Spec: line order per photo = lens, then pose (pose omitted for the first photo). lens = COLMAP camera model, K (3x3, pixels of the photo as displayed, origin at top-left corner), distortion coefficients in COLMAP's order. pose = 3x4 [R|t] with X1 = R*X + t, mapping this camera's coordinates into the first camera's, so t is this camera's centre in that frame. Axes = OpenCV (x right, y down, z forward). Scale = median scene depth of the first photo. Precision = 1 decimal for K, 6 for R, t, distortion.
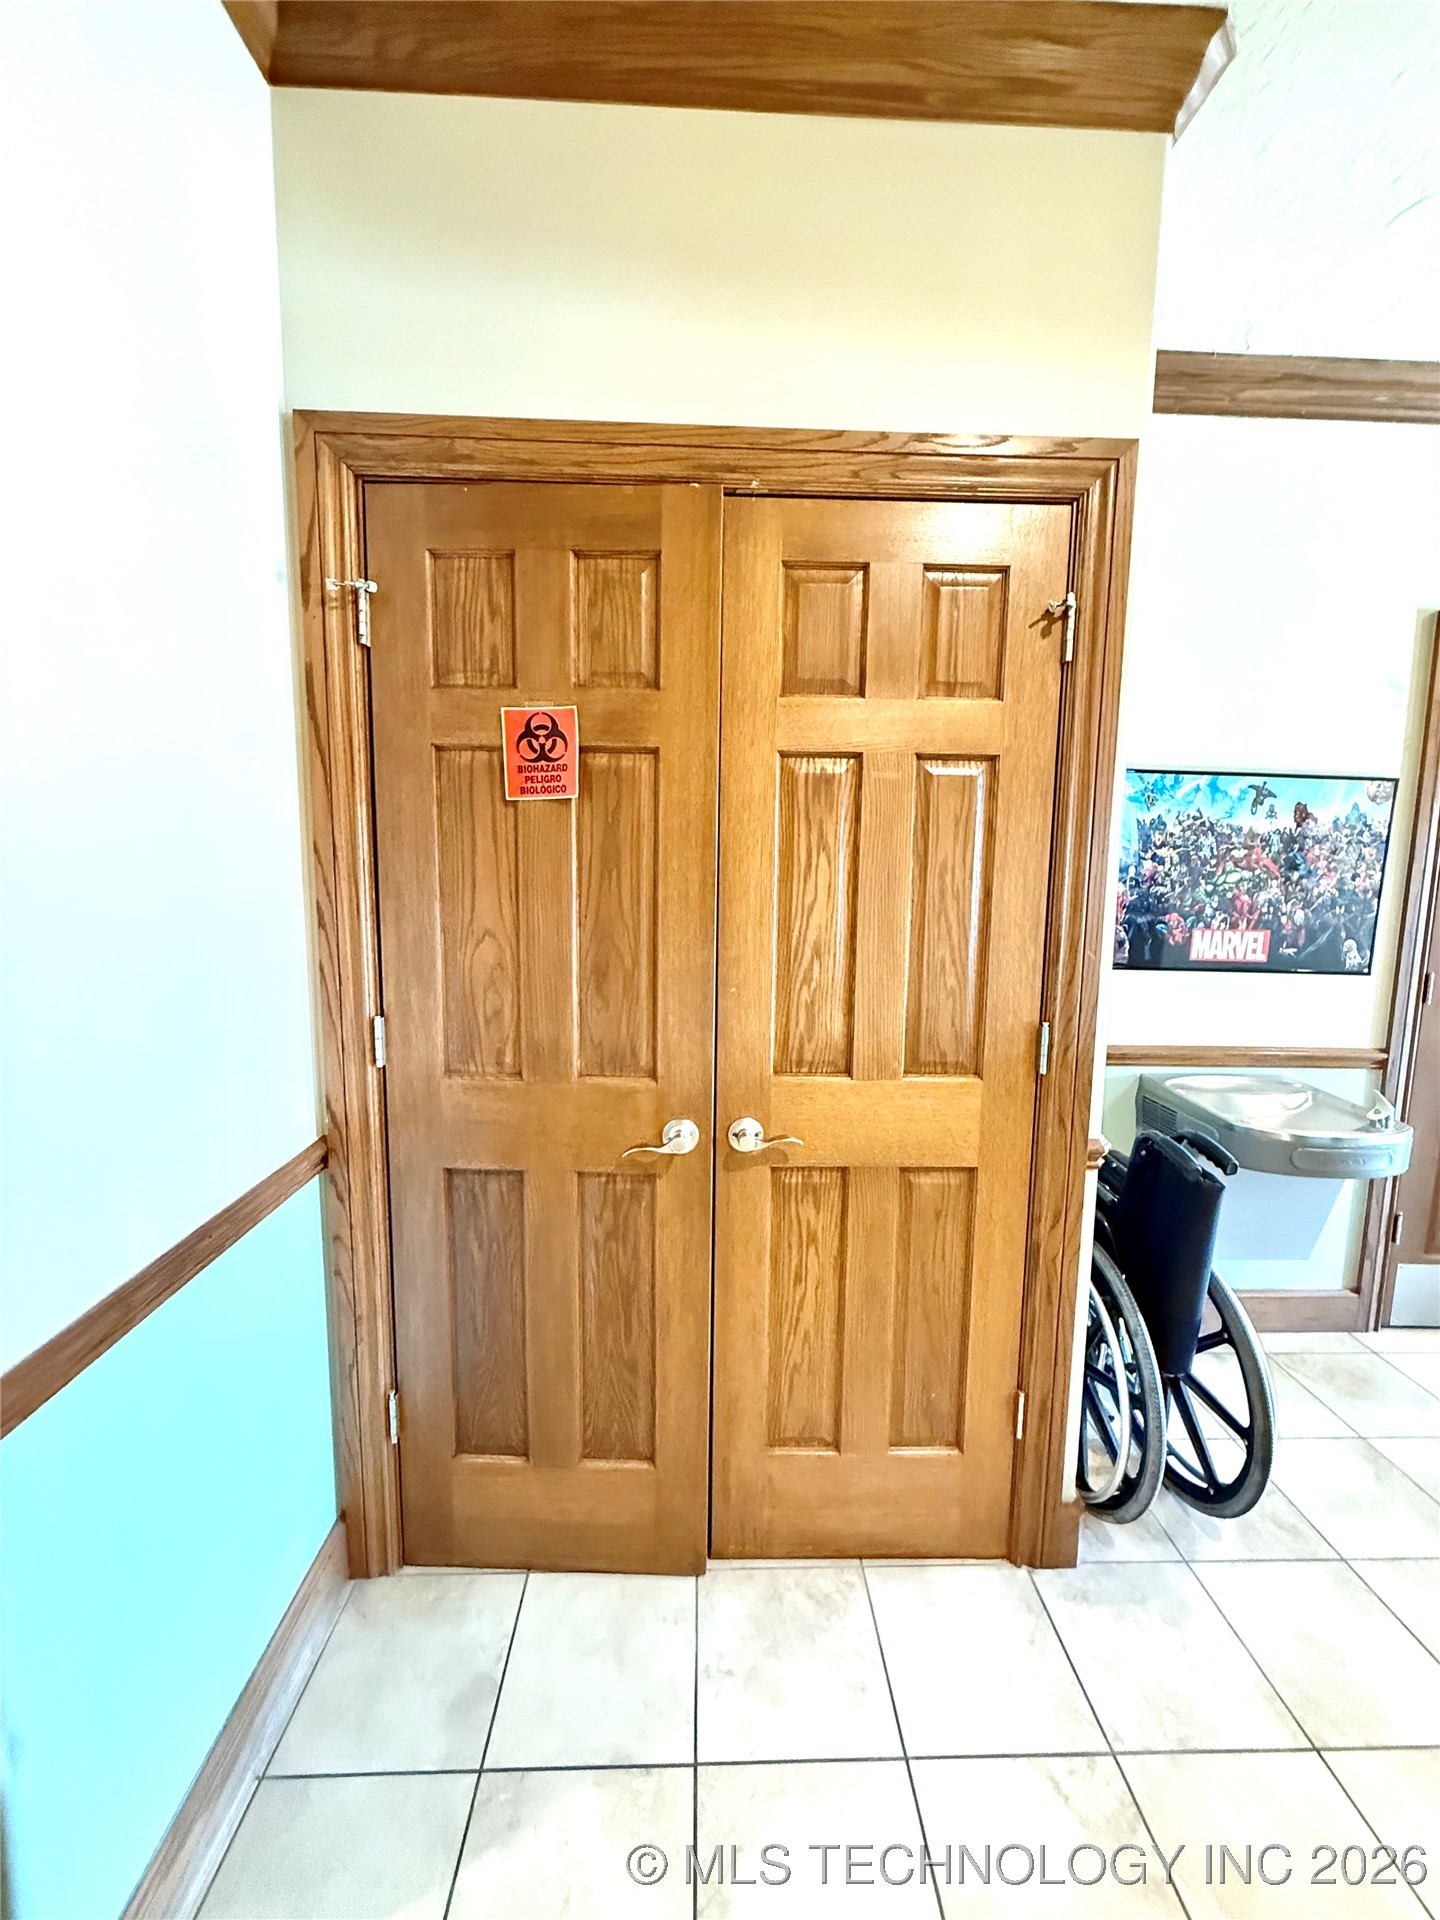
lens RADIAL K [[767.6, 0, 720.4], [0, 767.6, 958.0], [0, 0, 1]] dist [-0.000434, -0.000114]
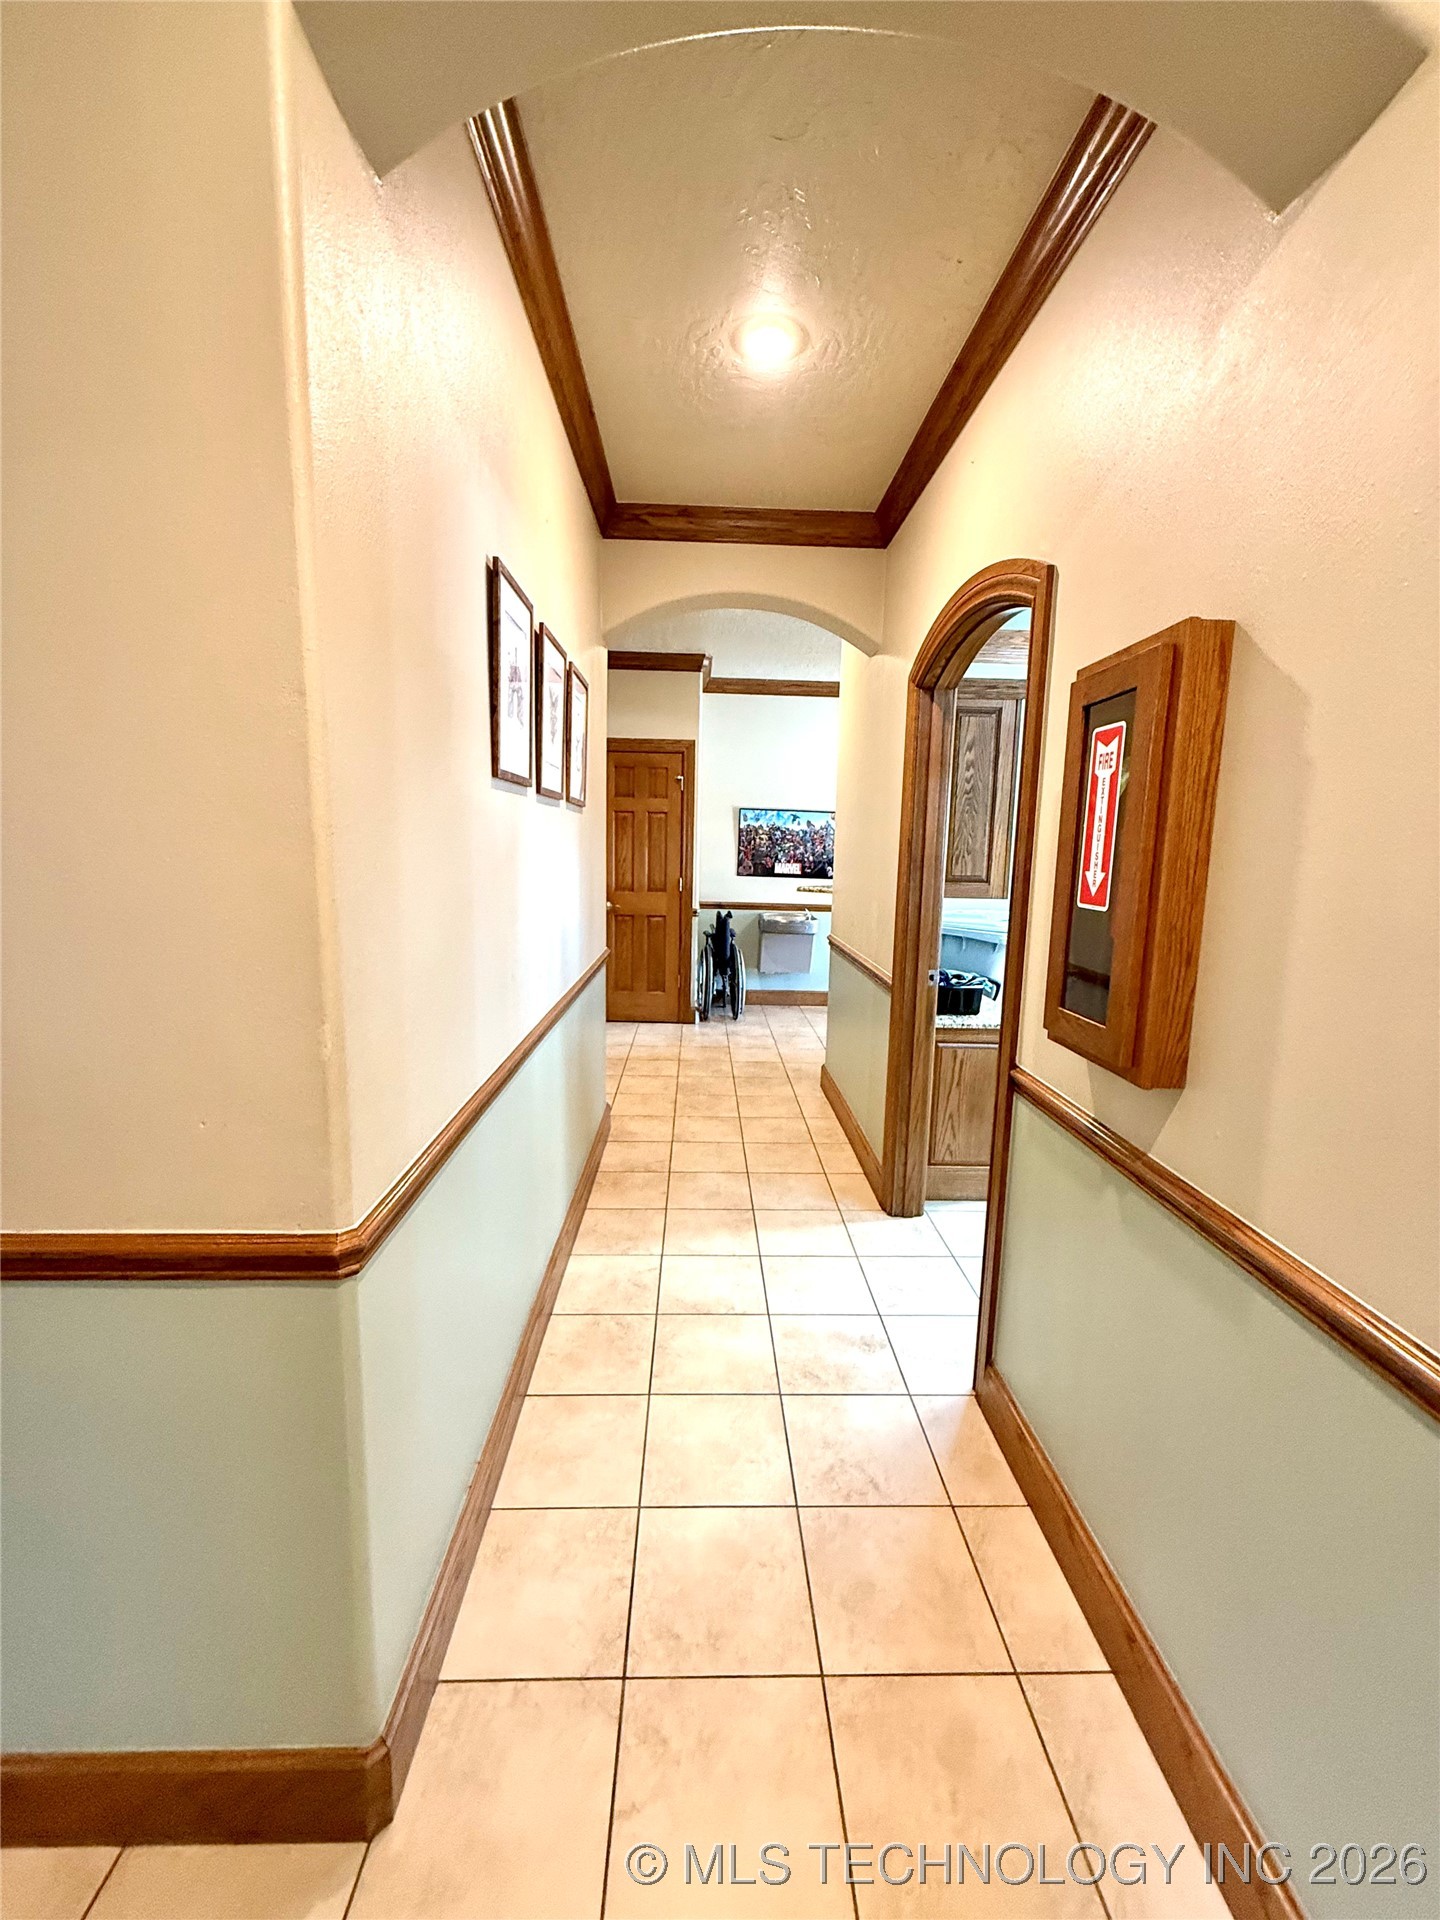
lens RADIAL K [[767.6, 0, 719.6], [0, 767.6, 956.2], [0, 0, 1]] dist [-0.000434, -0.000114]
pose [[0.999965, 0.006739, 0.005022, 0.397420], [-0.006847, 0.999738, 0.021858, 0.263781], [-0.004873, -0.021892, 0.999748, -1.994476]]
